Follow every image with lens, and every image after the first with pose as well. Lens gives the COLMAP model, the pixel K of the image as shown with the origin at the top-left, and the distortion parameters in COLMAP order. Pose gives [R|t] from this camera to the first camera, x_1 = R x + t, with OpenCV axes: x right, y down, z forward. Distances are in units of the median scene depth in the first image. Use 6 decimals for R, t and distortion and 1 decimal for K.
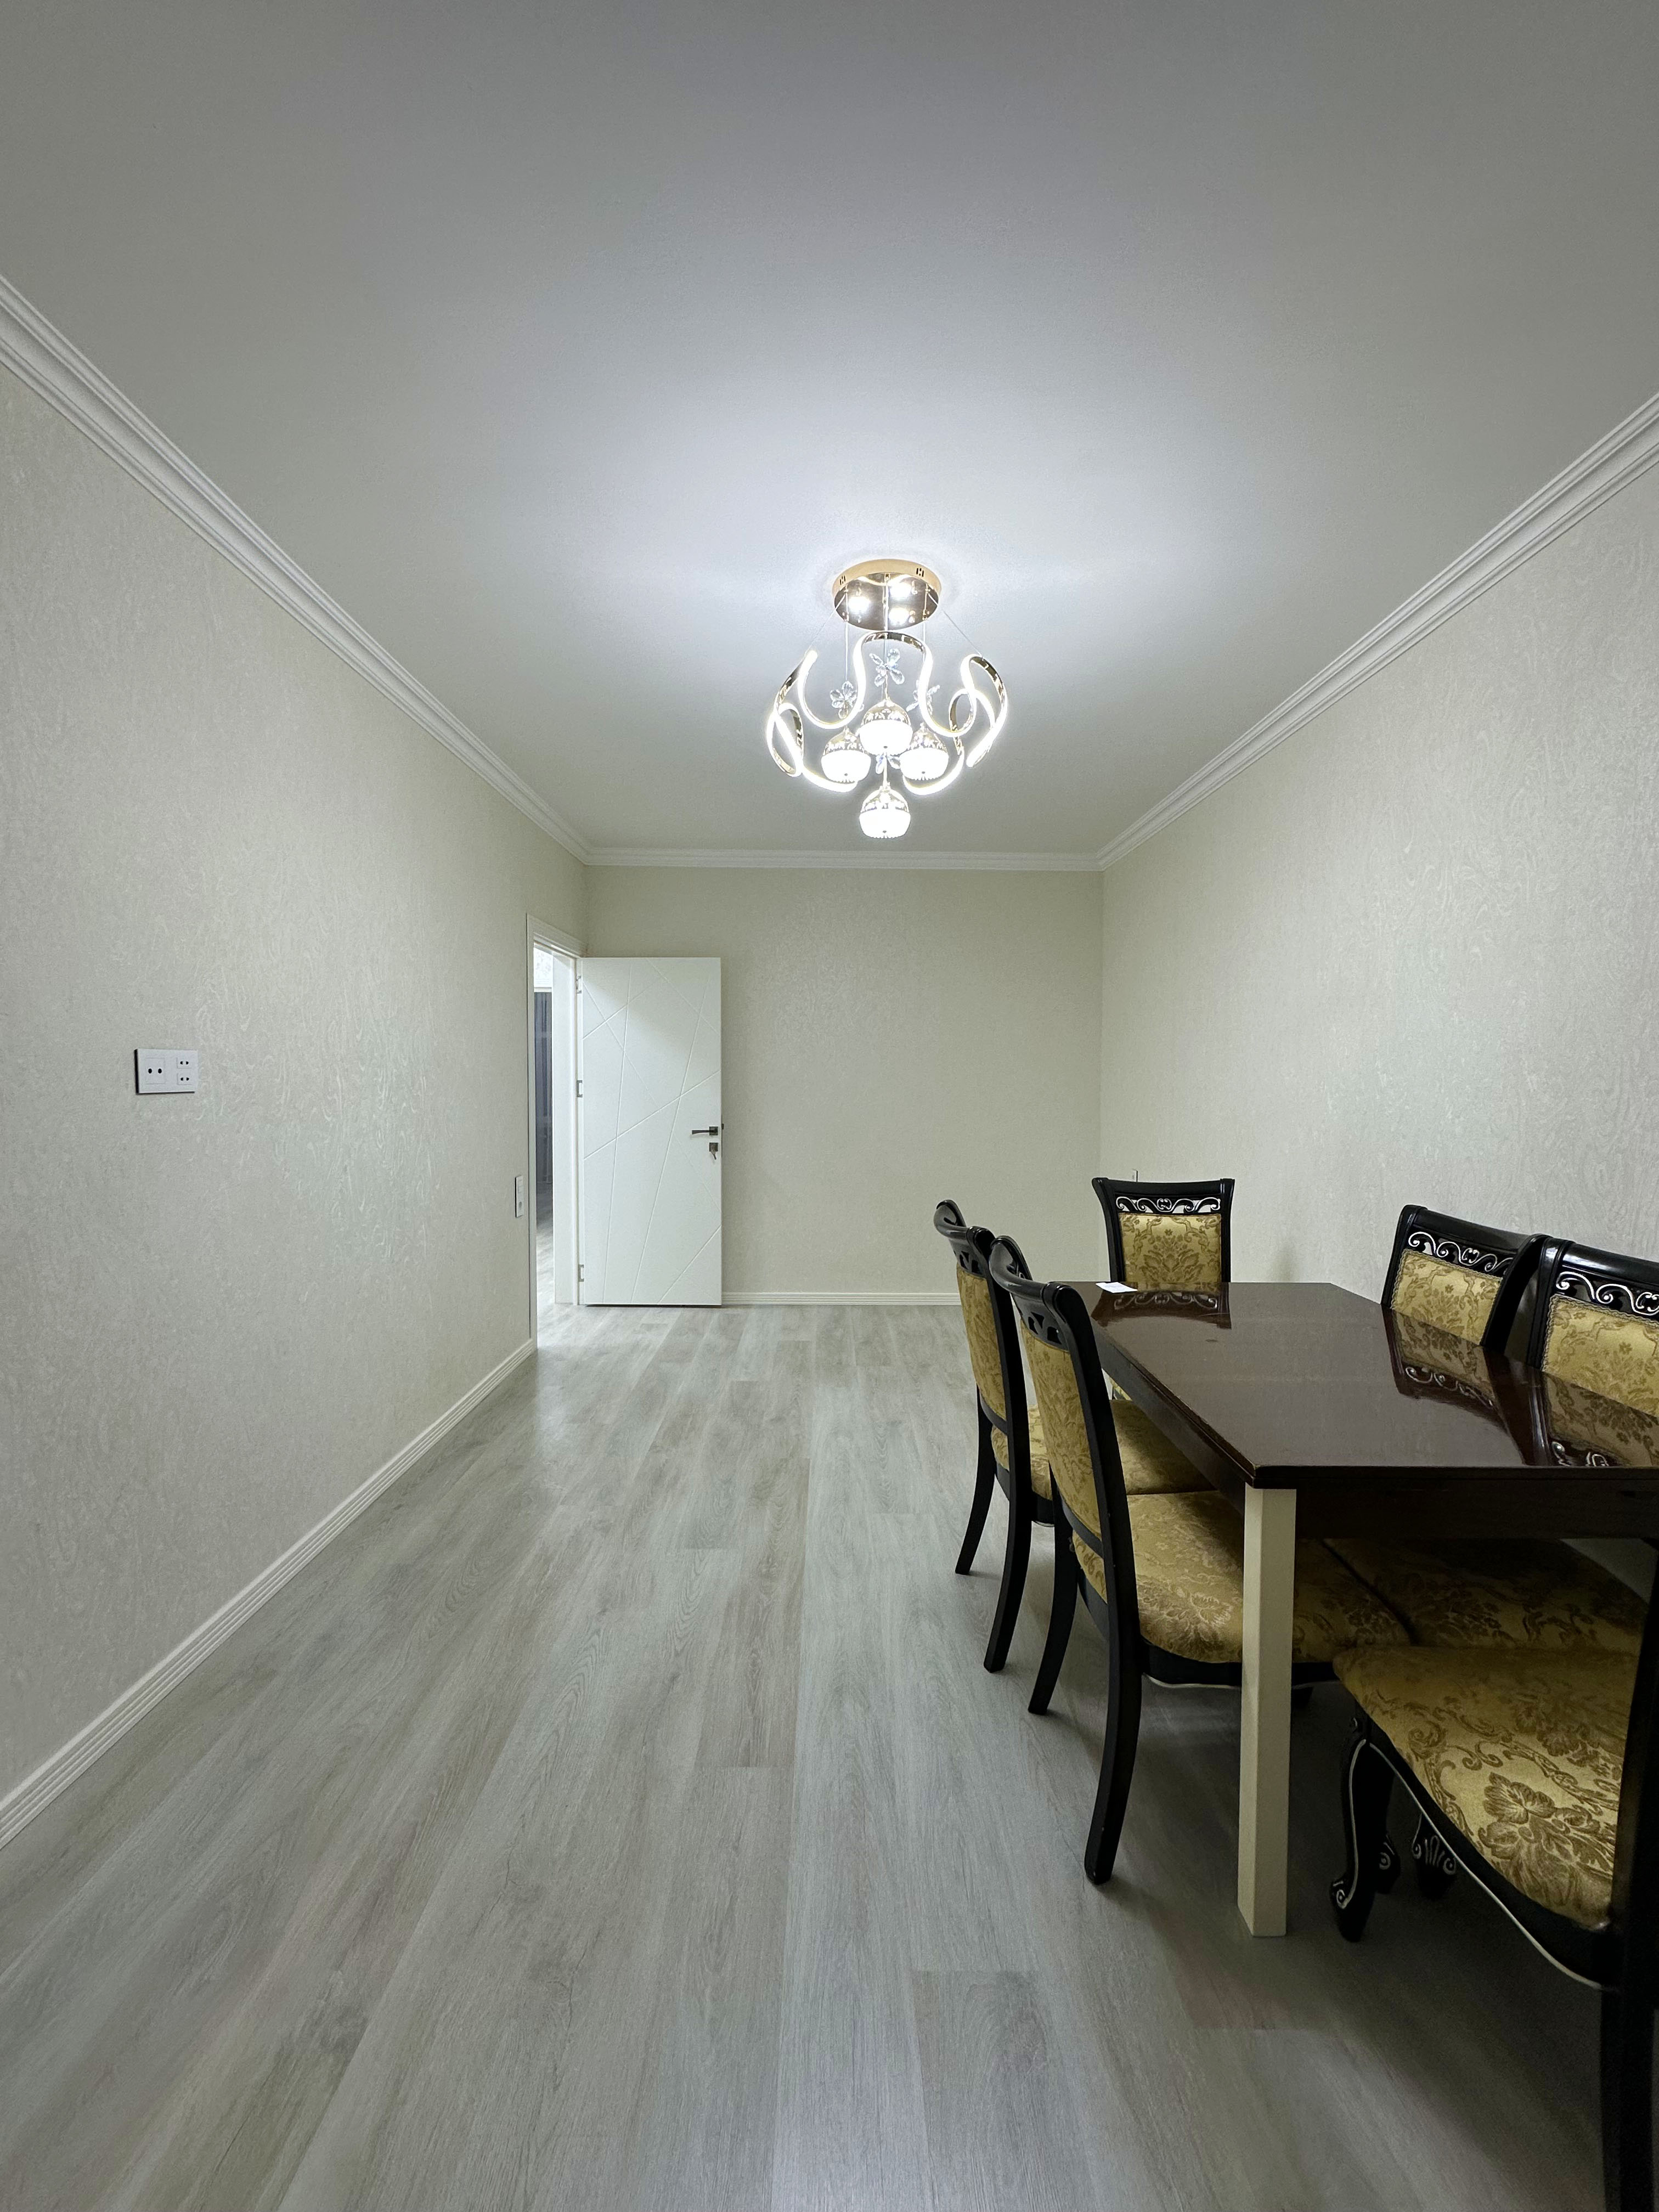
lens RADIAL K [[885.7, 0, 830.6], [0, 885.7, 1102.1], [0, 0, 1]] dist [-0.003749, 0.000254]
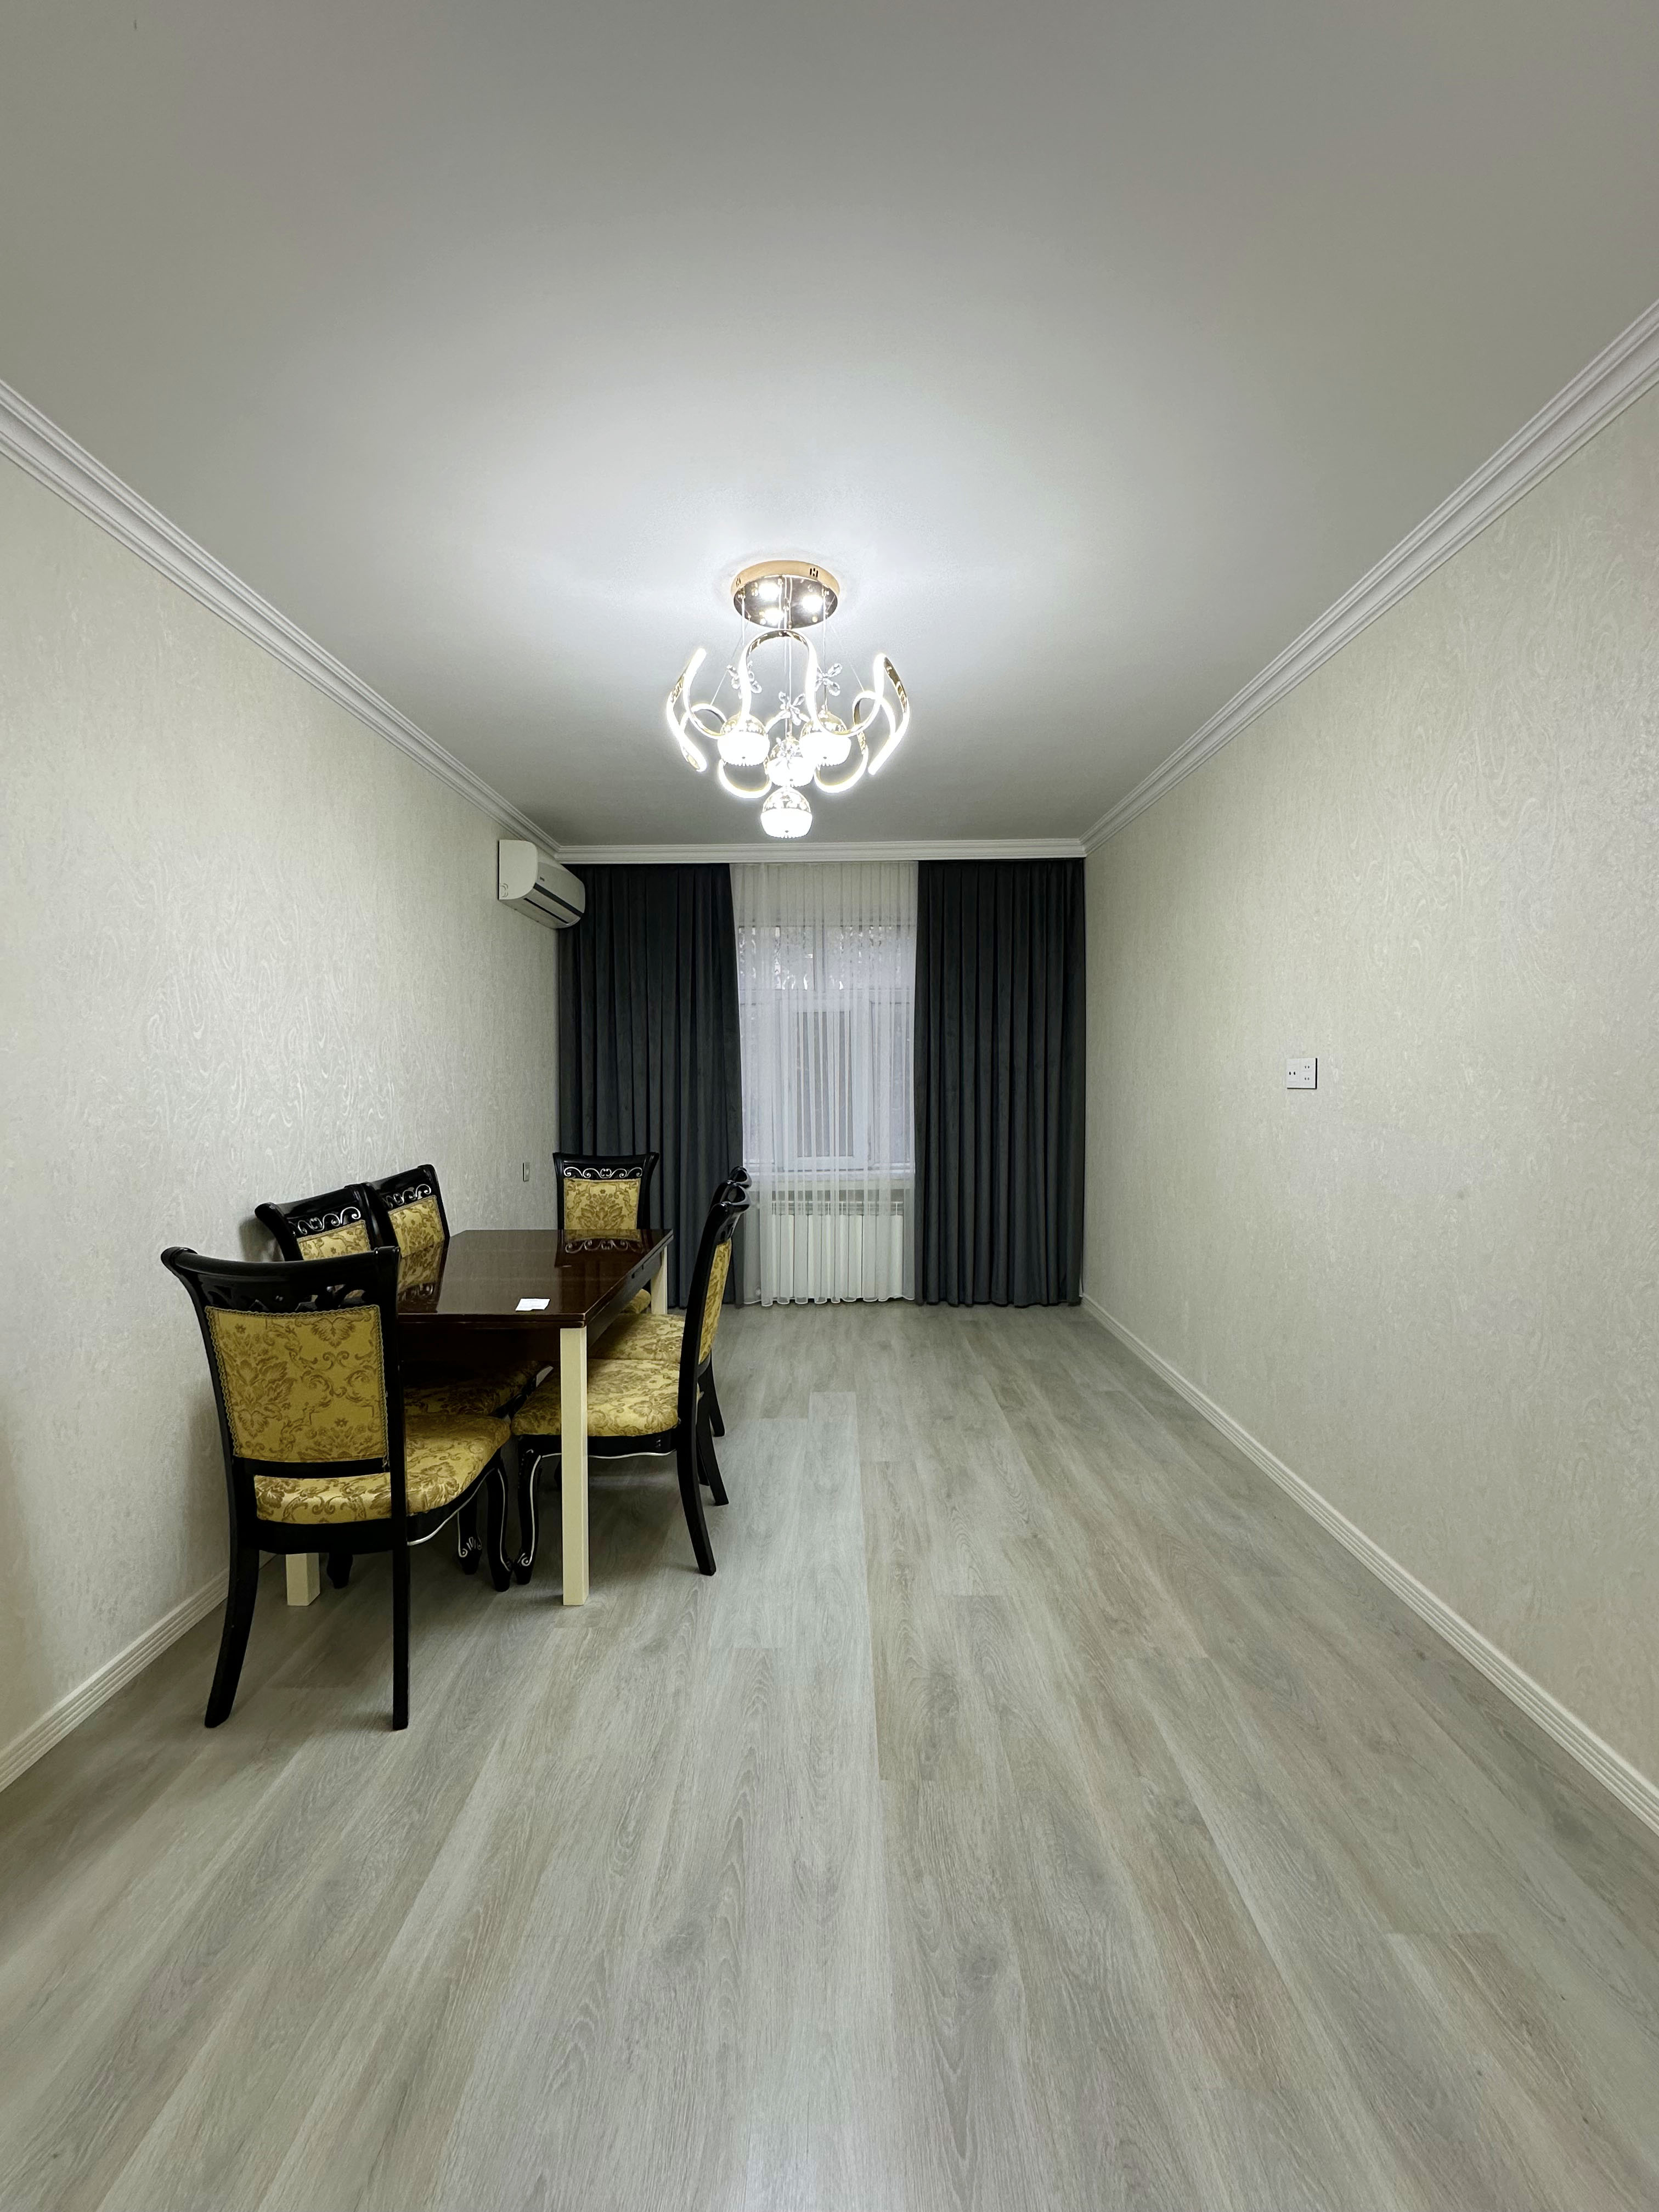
lens RADIAL K [[885.7, 0, 833.8], [0, 885.7, 1104.2], [0, 0, 1]] dist [-0.003749, 0.000254]
pose [[-0.999997, -0.000710, 0.002249, 0.005511], [-0.000573, 0.998165, 0.060557, -0.059984], [-0.002288, 0.060555, -0.998162, 2.034645]]
